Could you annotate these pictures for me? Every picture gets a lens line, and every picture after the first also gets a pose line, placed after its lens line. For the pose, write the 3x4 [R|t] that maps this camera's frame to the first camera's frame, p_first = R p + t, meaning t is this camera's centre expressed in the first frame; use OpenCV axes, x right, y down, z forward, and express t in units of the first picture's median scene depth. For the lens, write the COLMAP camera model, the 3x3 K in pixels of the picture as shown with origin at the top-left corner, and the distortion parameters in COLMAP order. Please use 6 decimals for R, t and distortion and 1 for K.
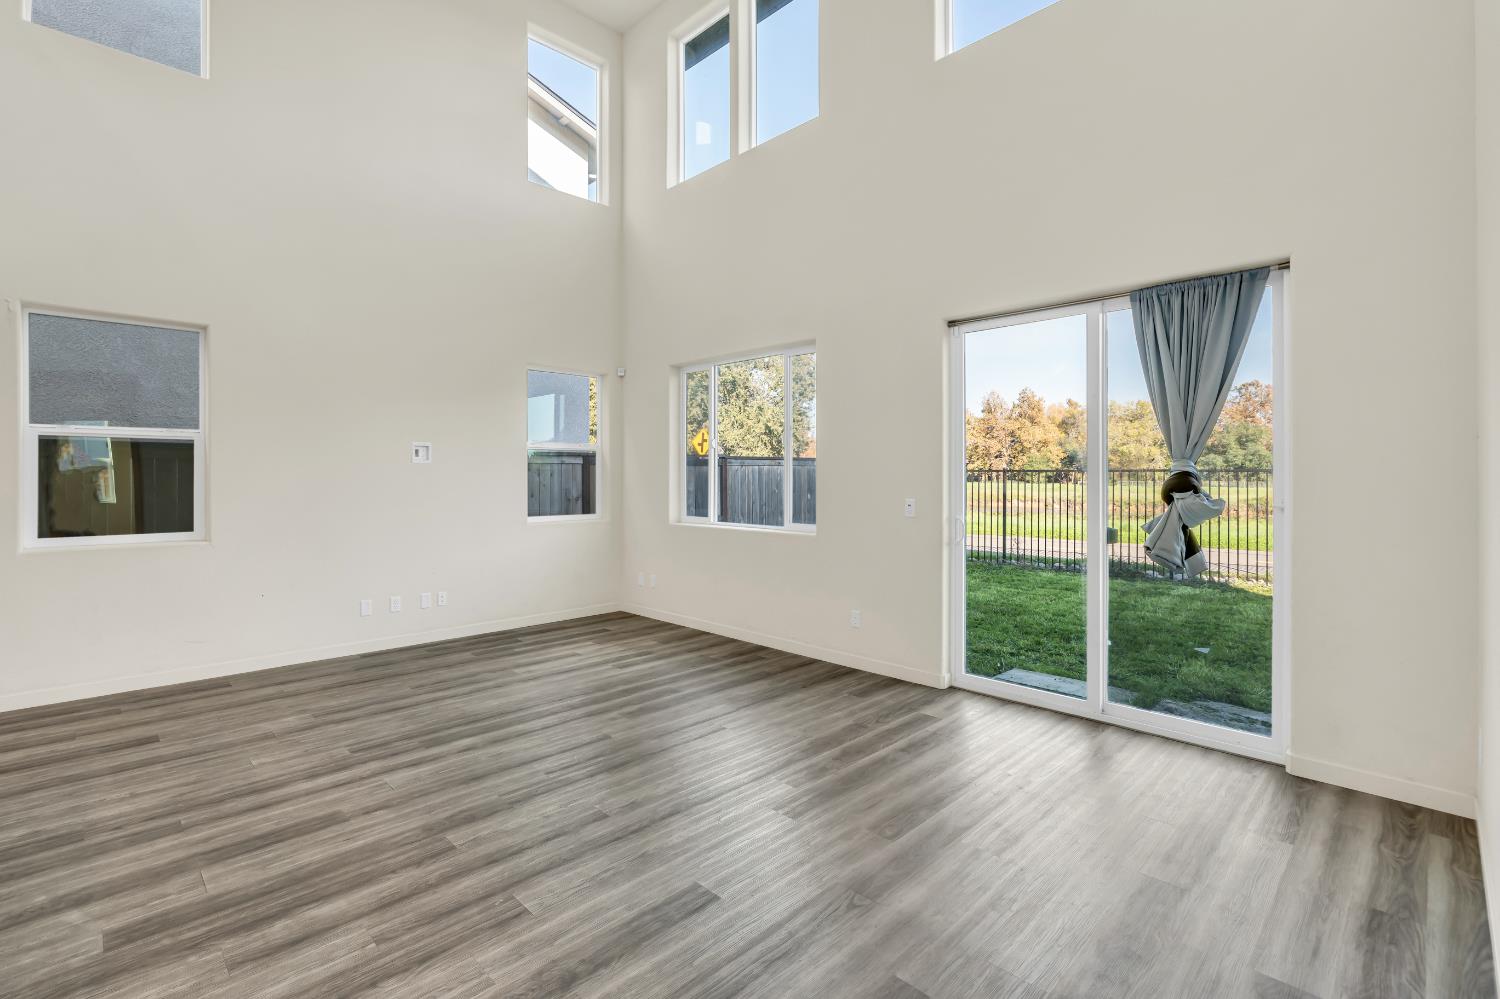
lens RADIAL K [[679.4, 0, 747.8], [0, 679.4, 473.5], [0, 0, 1]] dist [-0.001666, -0.000662]
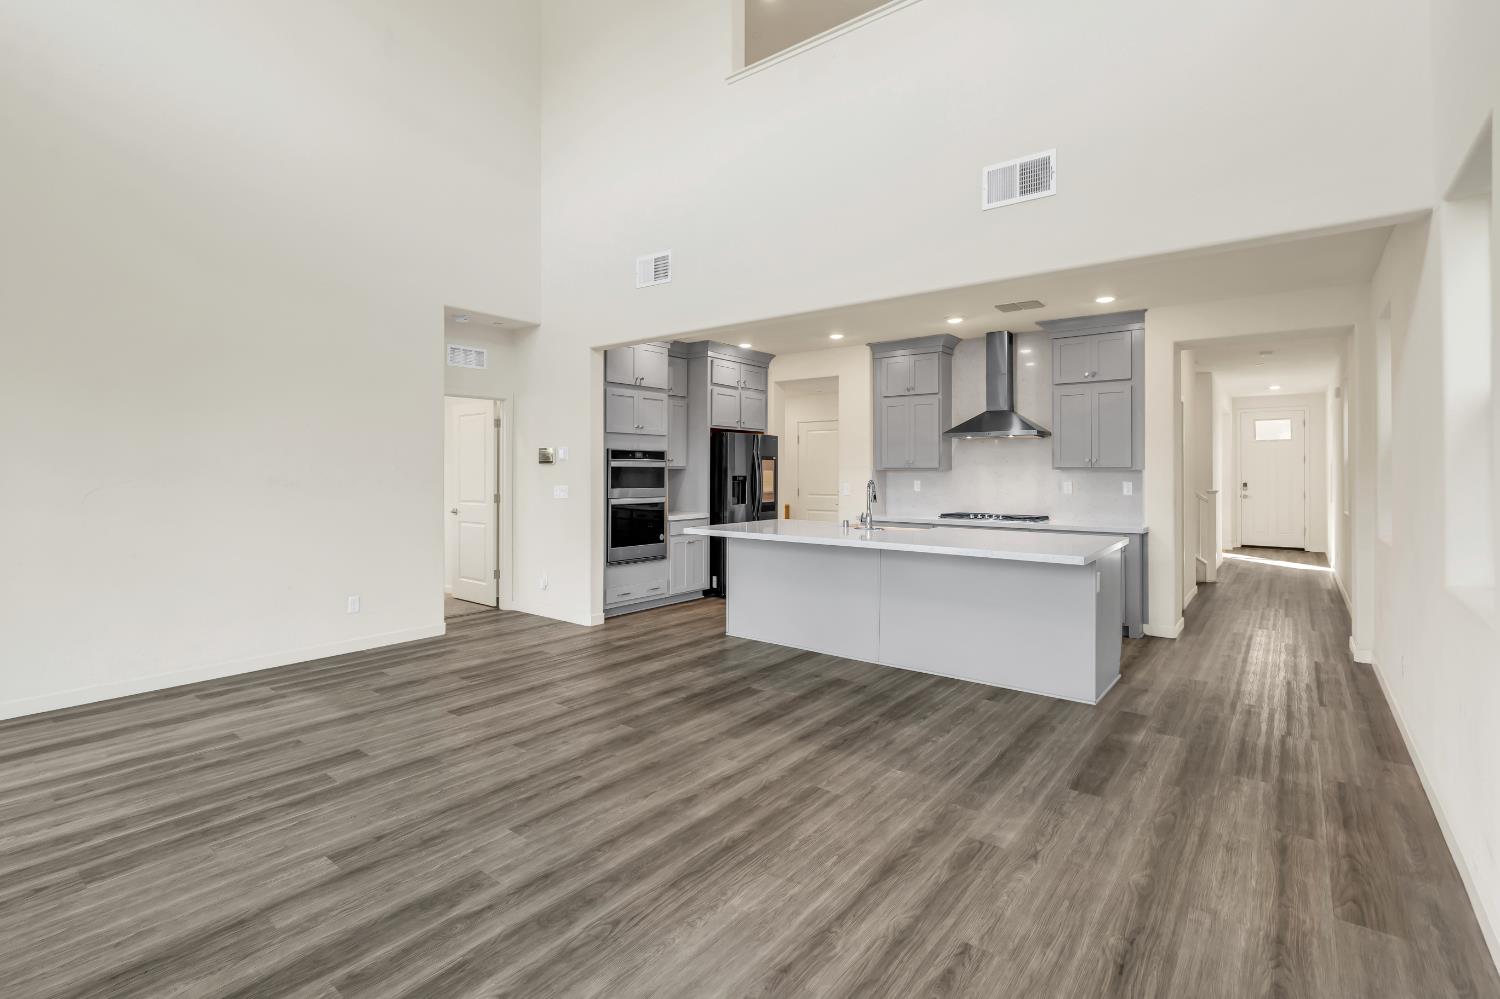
lens RADIAL K [[696.3, 0, 747.2], [0, 696.3, 471.6], [0, 0, 1]] dist [-0.001750, 0.001000]
pose [[-0.992232, -0.000233, -0.124402, -0.449615], [0.000023, 0.999998, -0.002058, 0.006436], [0.124402, -0.002045, -0.992230, 2.215408]]
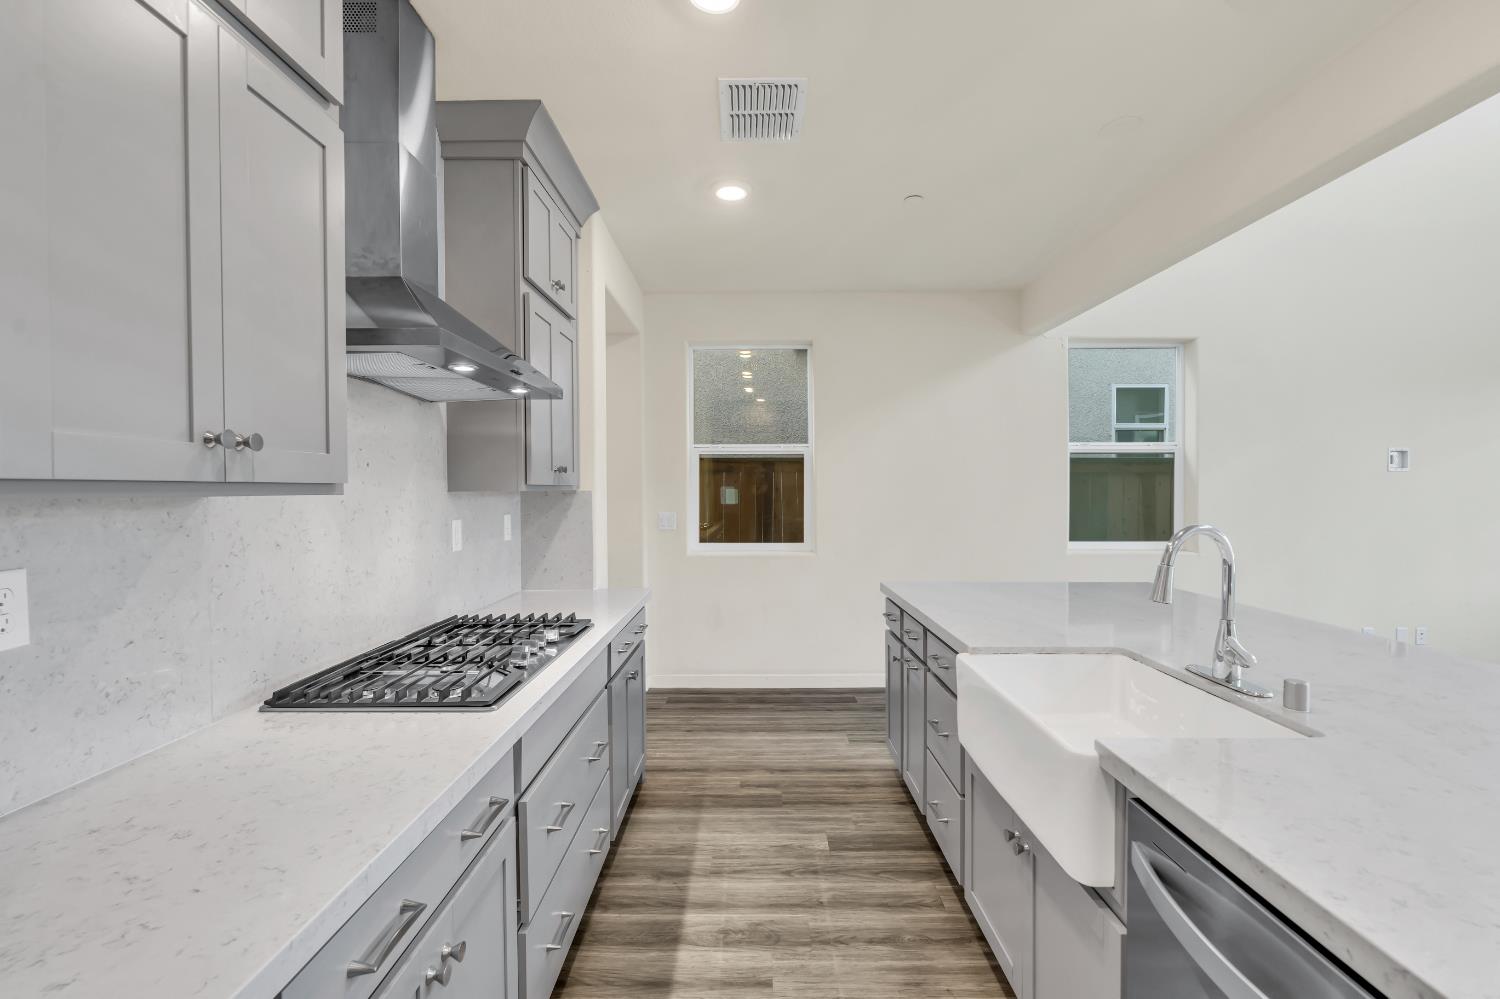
lens RADIAL K [[675.1, 0, 754.5], [0, 675.1, 499.2], [0, 0, 1]] dist [-0.002451, 0.000657]
pose [[0.706577, 0.008732, -0.707583, -0.886802], [0.007027, 0.999788, 0.019356, -0.008733], [0.707602, -0.018649, 0.706366, -0.309891]]
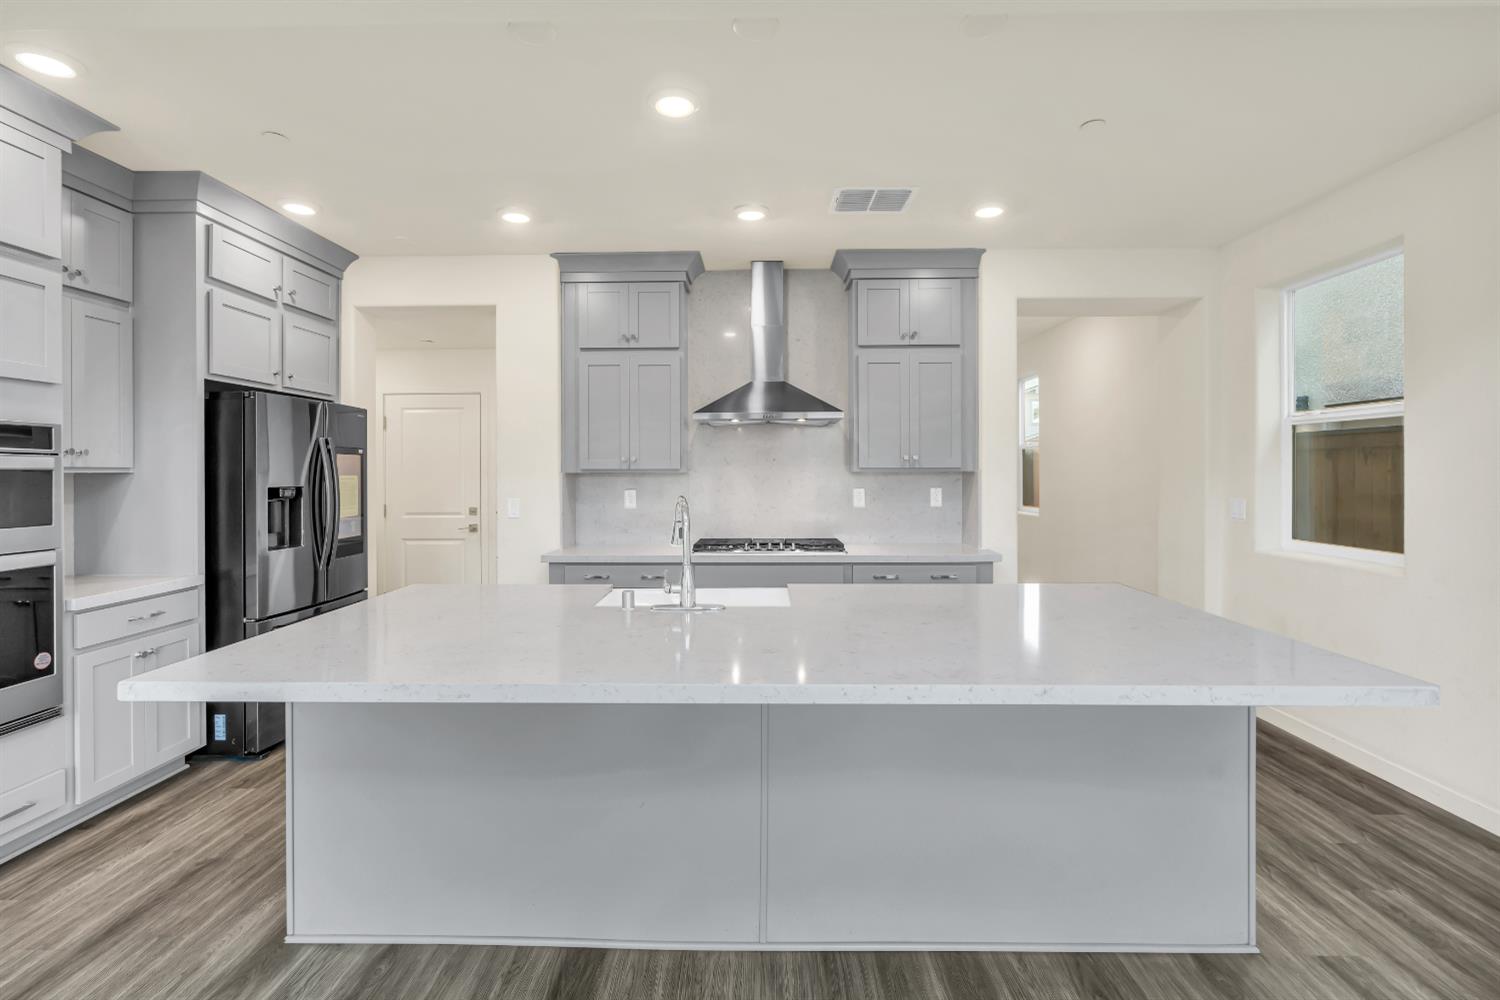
lens RADIAL K [[679.4, 0, 747.8], [0, 679.4, 474.0], [0, 0, 1]] dist [-0.001666, -0.000662]
pose [[-0.718058, 0.005453, -0.695961, -0.501273], [0.006707, 0.999977, 0.000915, -0.001881], [0.695950, -0.004011, -0.718079, 1.023293]]
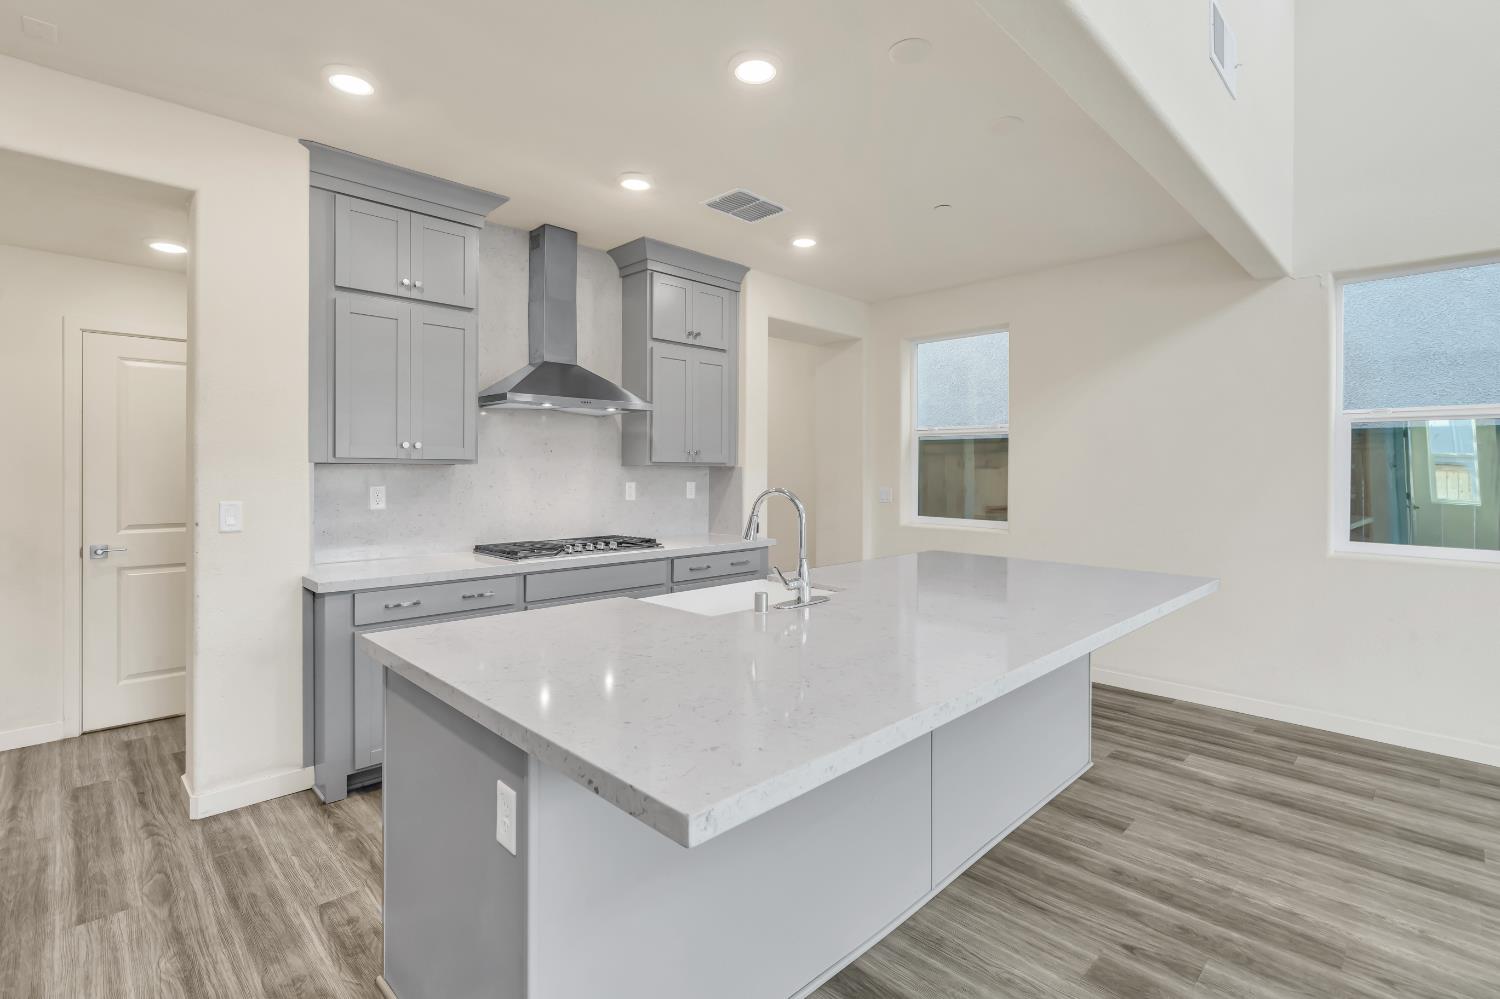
lens RADIAL K [[696.3, 0, 747.2], [0, 696.3, 471.6], [0, 0, 1]] dist [-0.001750, 0.001000]
pose [[-0.008306, 0.003692, -0.999959, -0.203973], [-0.000906, 0.999993, 0.003700, 0.002896], [0.999965, 0.000937, -0.008302, 0.327775]]
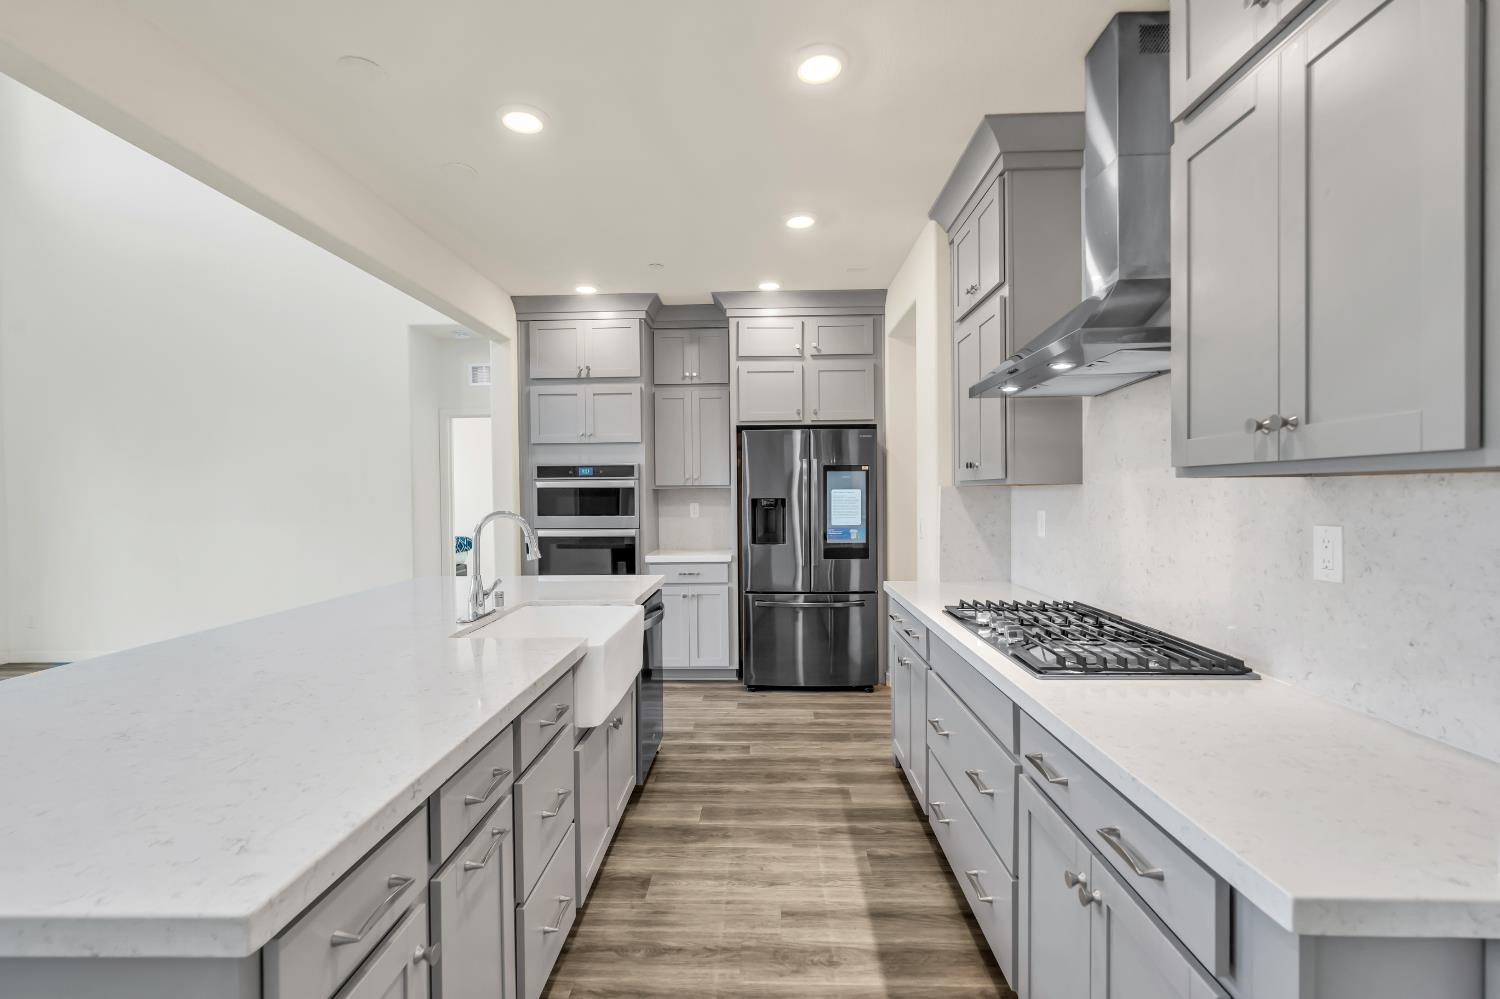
lens RADIAL K [[675.1, 0, 754.5], [0, 675.1, 499.2], [0, 0, 1]] dist [-0.002451, 0.000657]
pose [[-0.690205, -0.000879, 0.723613, -1.882843], [0.006579, 0.999950, 0.007490, 0.006302], [-0.723584, 0.009930, -0.690165, 0.718949]]
